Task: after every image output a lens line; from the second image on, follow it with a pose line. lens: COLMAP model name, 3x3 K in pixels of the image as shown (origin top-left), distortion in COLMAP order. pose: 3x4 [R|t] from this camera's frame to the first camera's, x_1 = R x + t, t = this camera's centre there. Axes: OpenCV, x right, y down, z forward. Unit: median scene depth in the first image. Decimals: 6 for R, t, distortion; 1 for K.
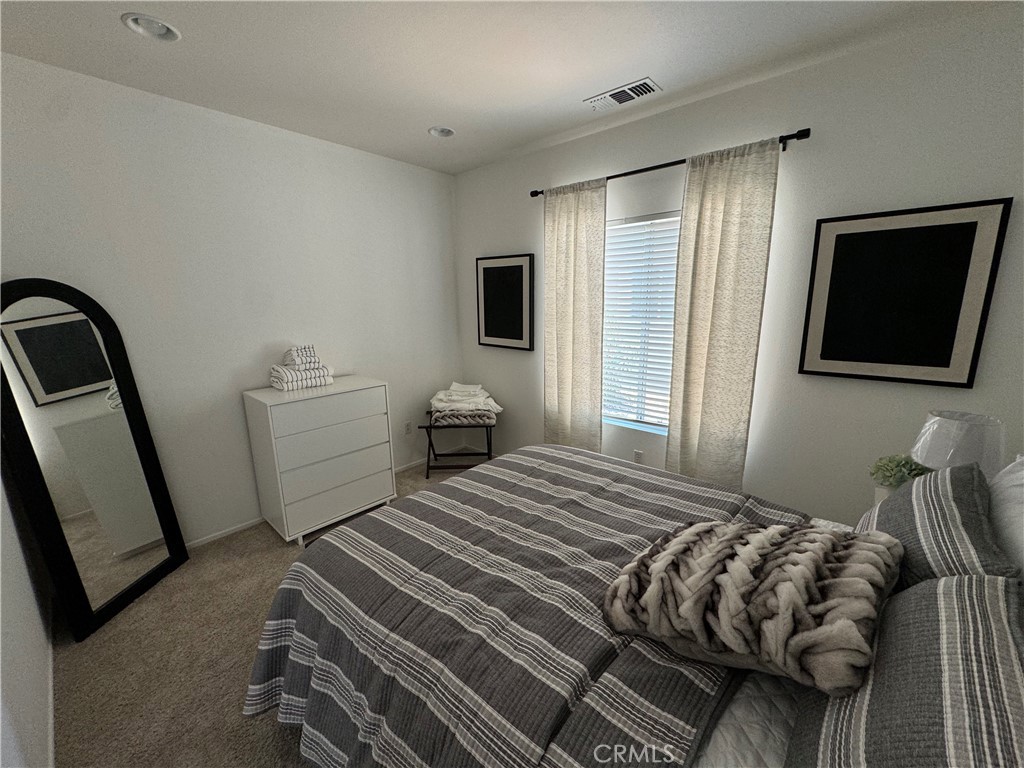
lens RADIAL K [[408.7, 0, 514.5], [0, 408.7, 381.8], [0, 0, 1]] dist [-0.004644, -0.000762]
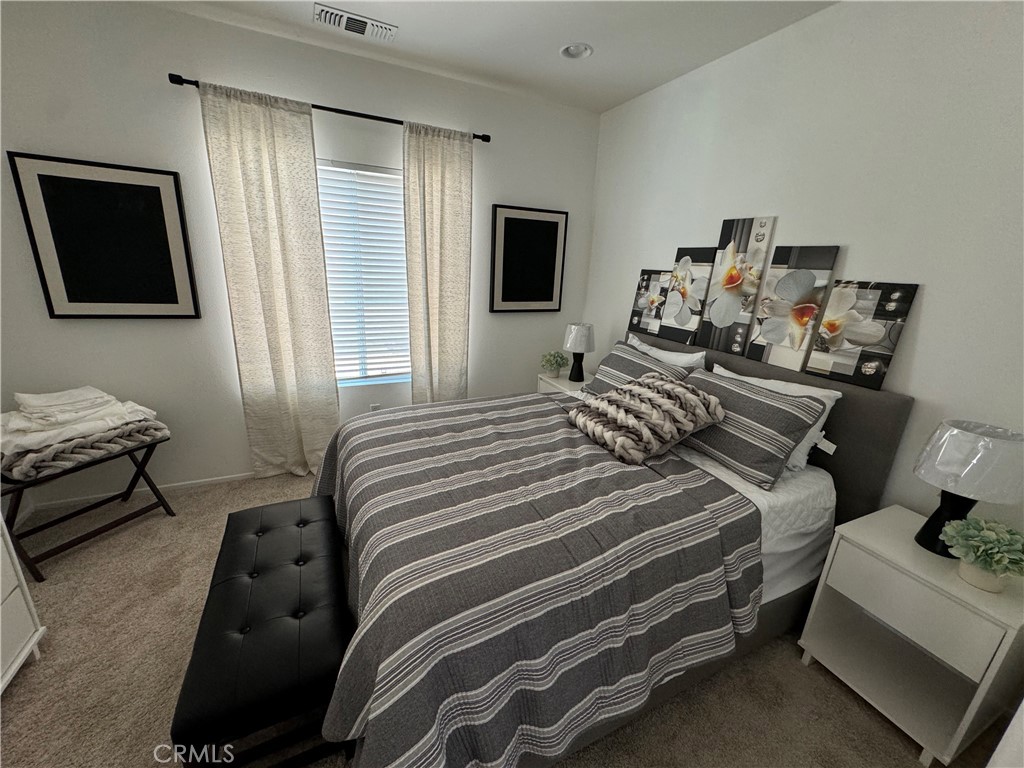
lens RADIAL K [[408.7, 0, 509.7], [0, 408.7, 382.1], [0, 0, 1]] dist [-0.004644, -0.000762]
pose [[0.382396, -0.229046, 0.895160, -0.638034], [0.133455, 0.972322, 0.191780, -0.050406], [-0.914310, 0.046128, 0.402379, 0.370324]]
